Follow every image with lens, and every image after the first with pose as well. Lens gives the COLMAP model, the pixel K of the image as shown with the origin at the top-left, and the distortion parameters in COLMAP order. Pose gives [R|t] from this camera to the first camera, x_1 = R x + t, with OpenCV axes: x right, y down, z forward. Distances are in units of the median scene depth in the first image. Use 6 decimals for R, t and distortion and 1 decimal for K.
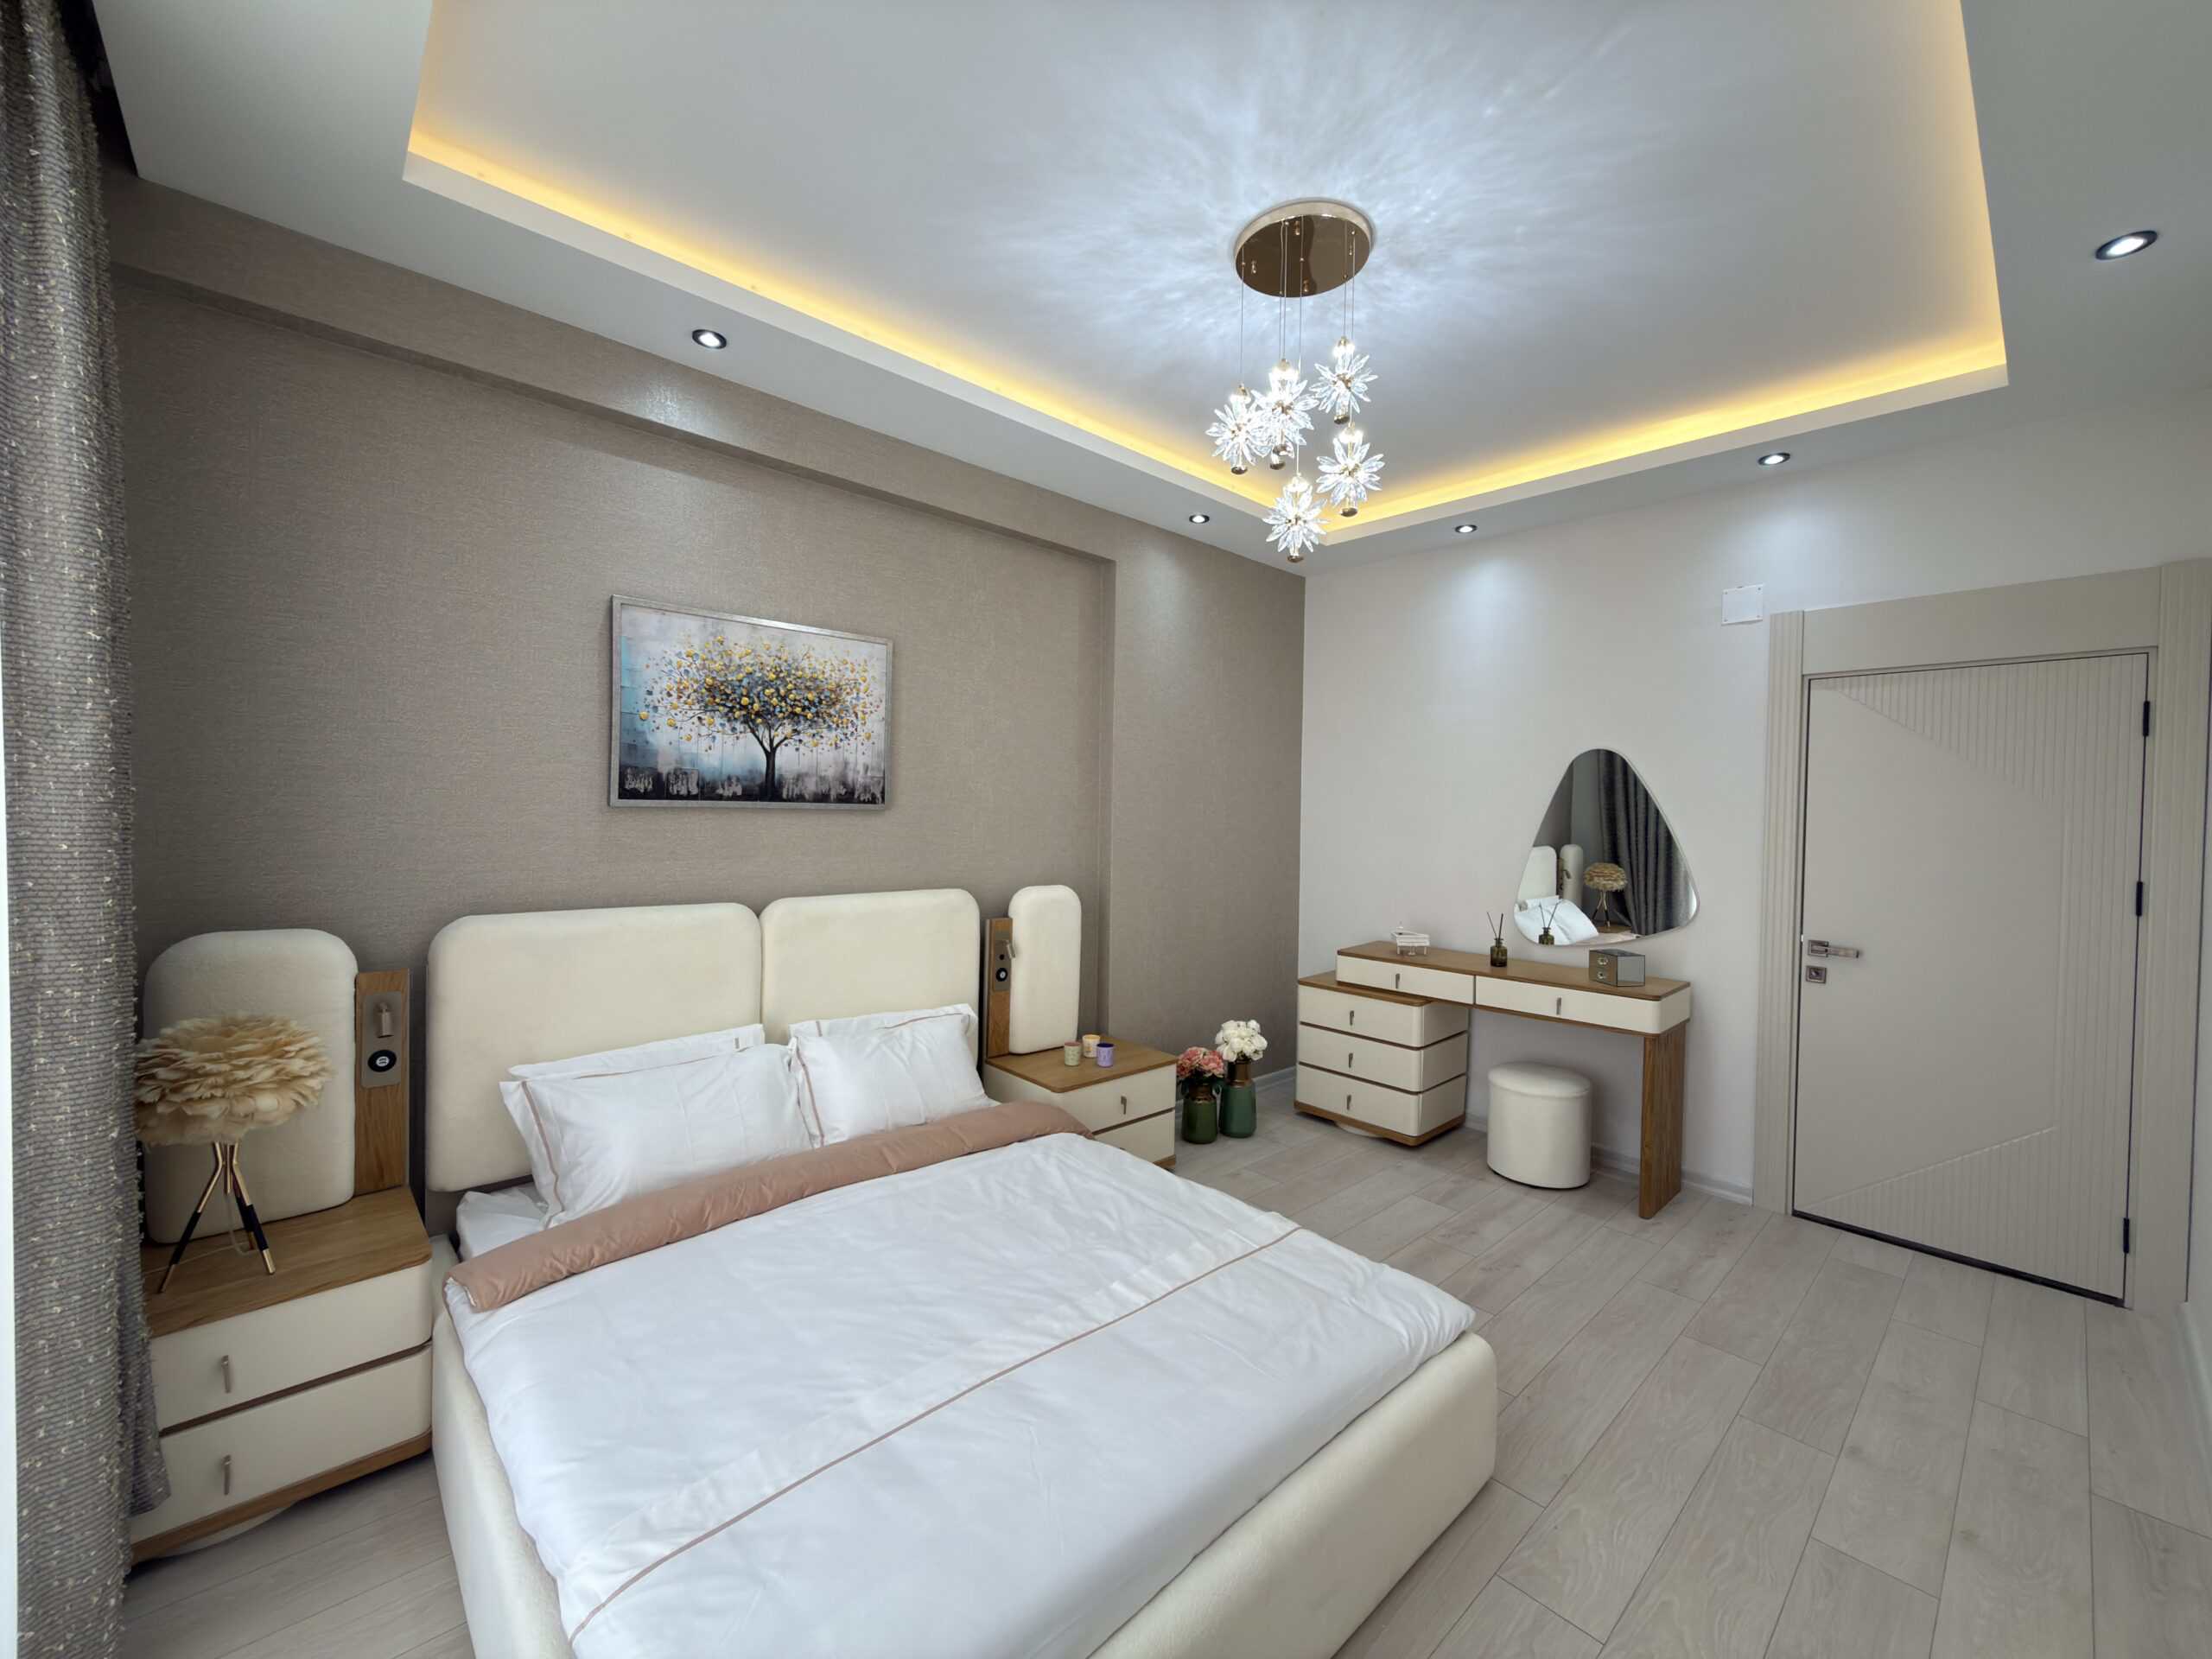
lens RADIAL K [[875.6, 0, 1111.7], [0, 875.6, 821.0], [0, 0, 1]] dist [0.000309, -0.000192]
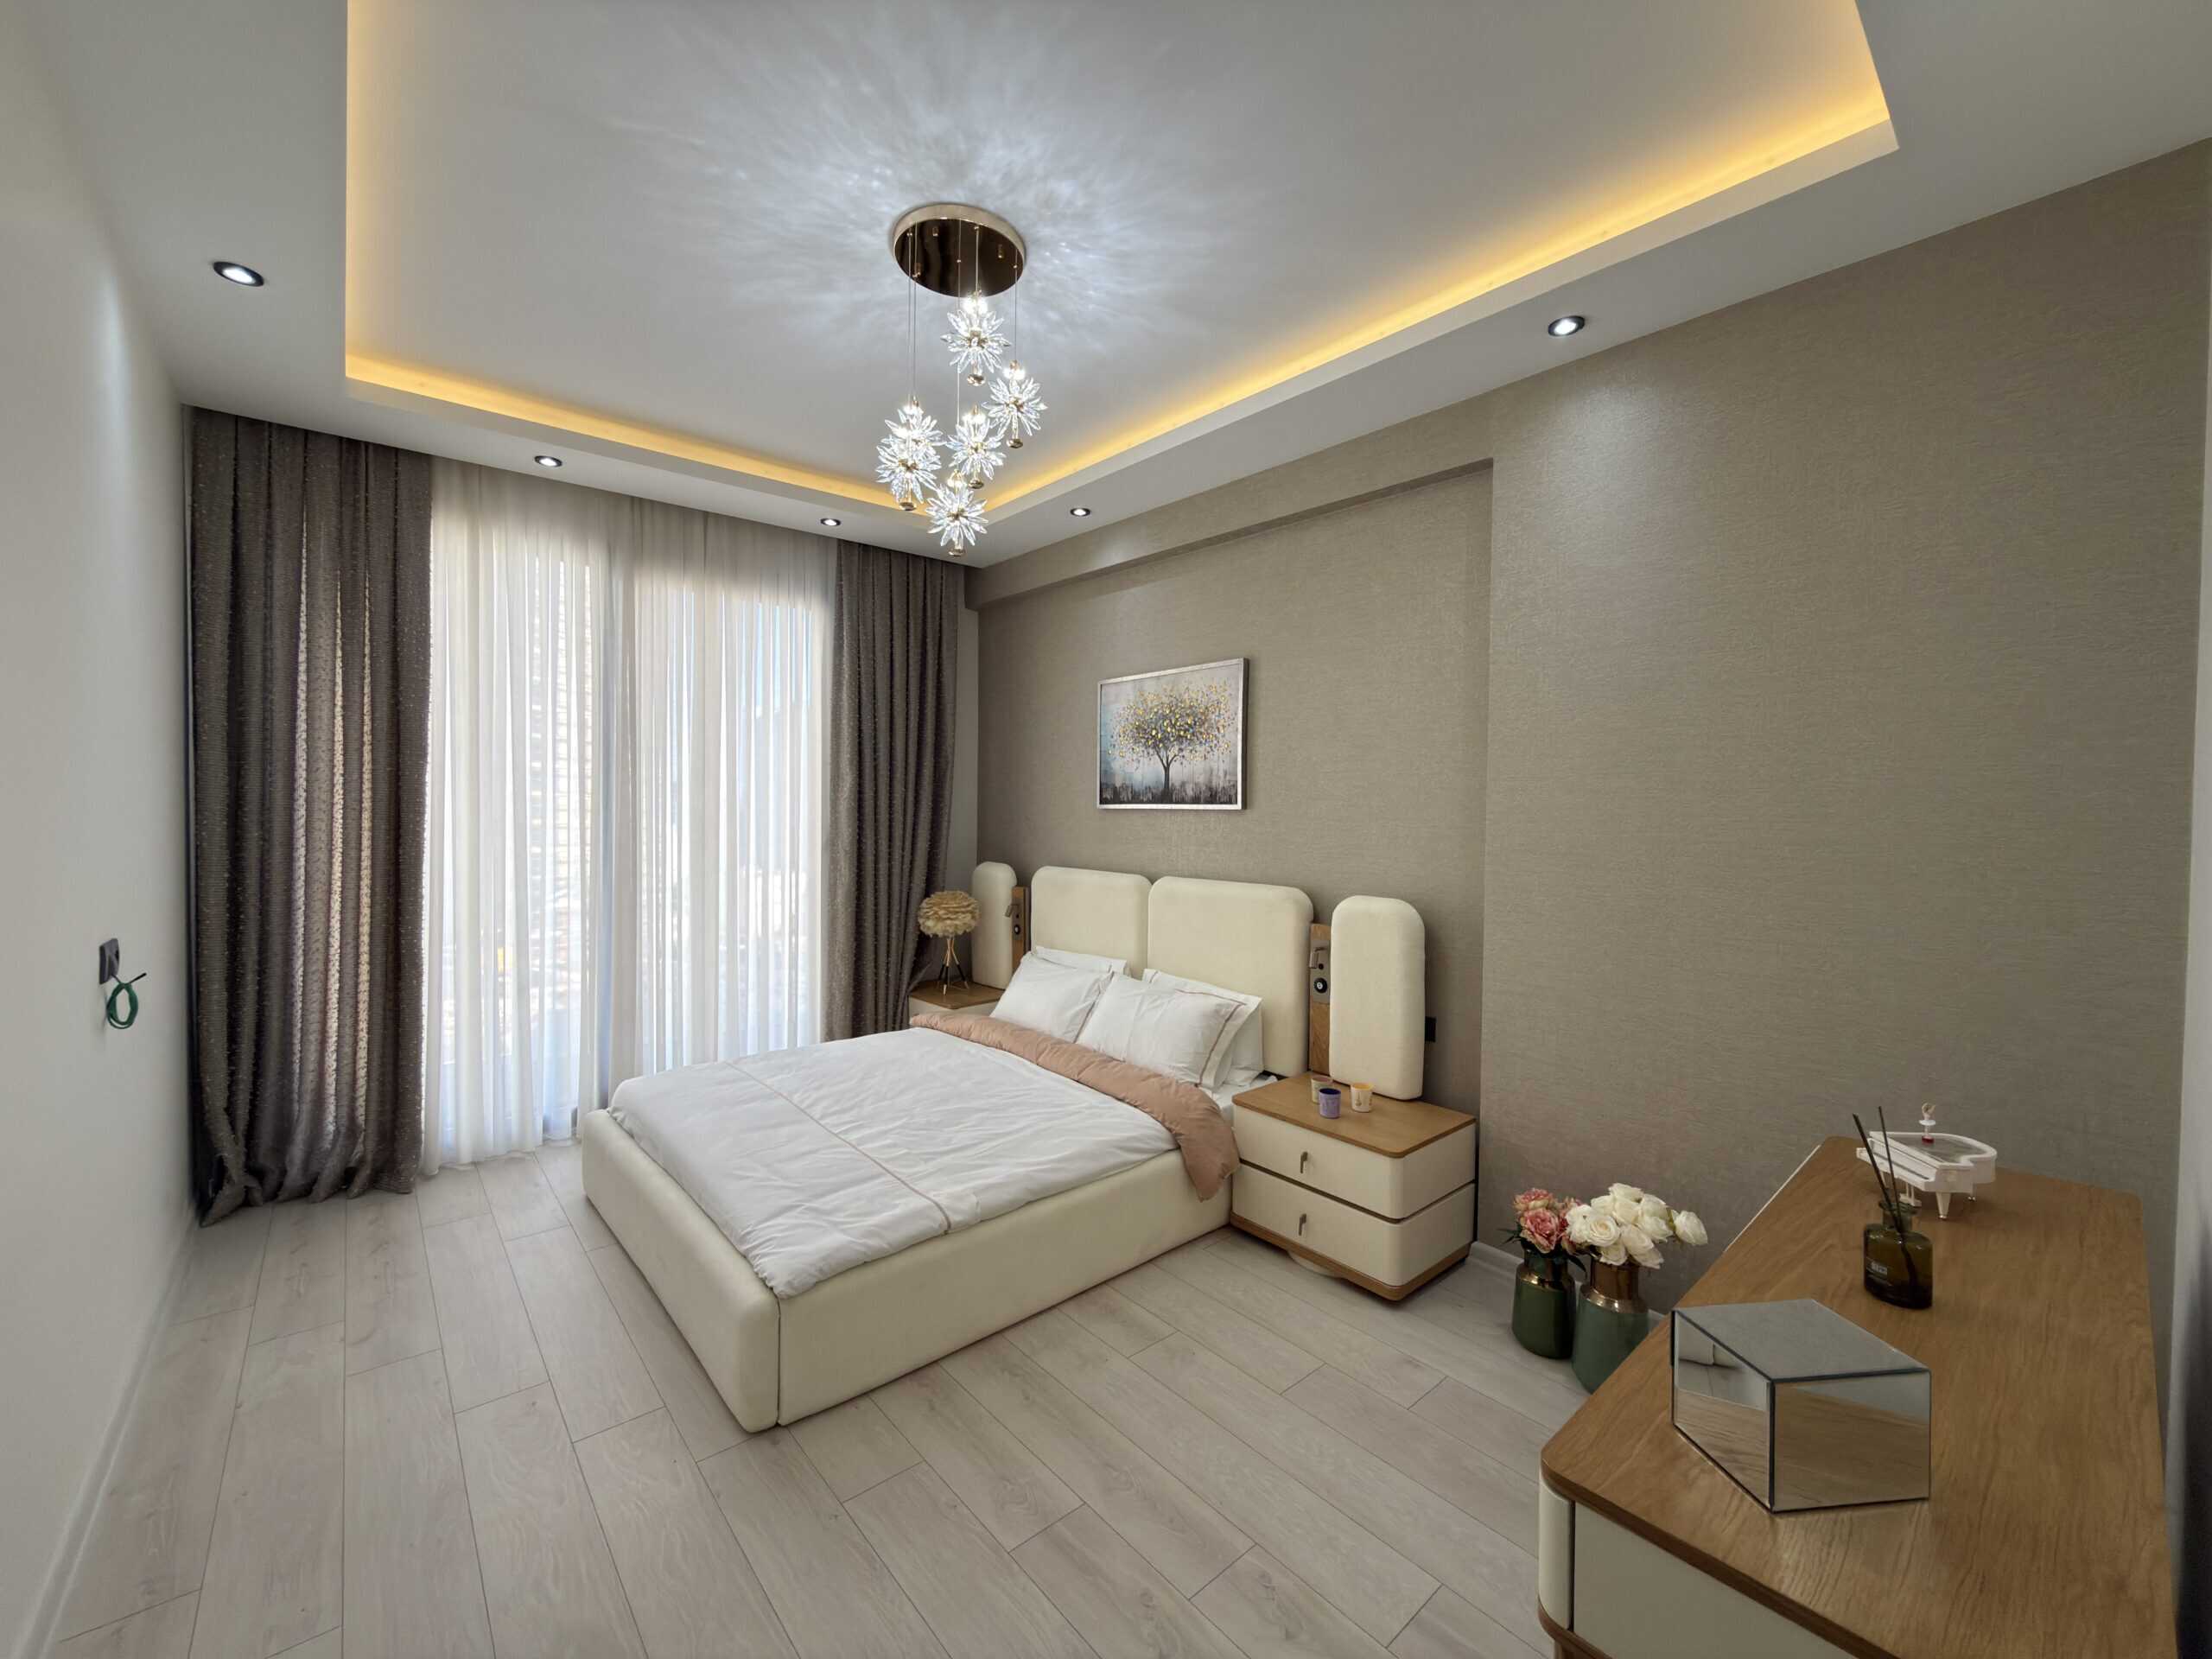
lens RADIAL K [[875.6, 0, 1111.9], [0, 875.6, 820.2], [0, 0, 1]] dist [0.000309, -0.000192]
pose [[-0.020256, -0.005876, -0.999778, 0.976672], [-0.022860, 0.999724, -0.005413, 0.012654], [0.999533, 0.022745, -0.020385, 0.958659]]
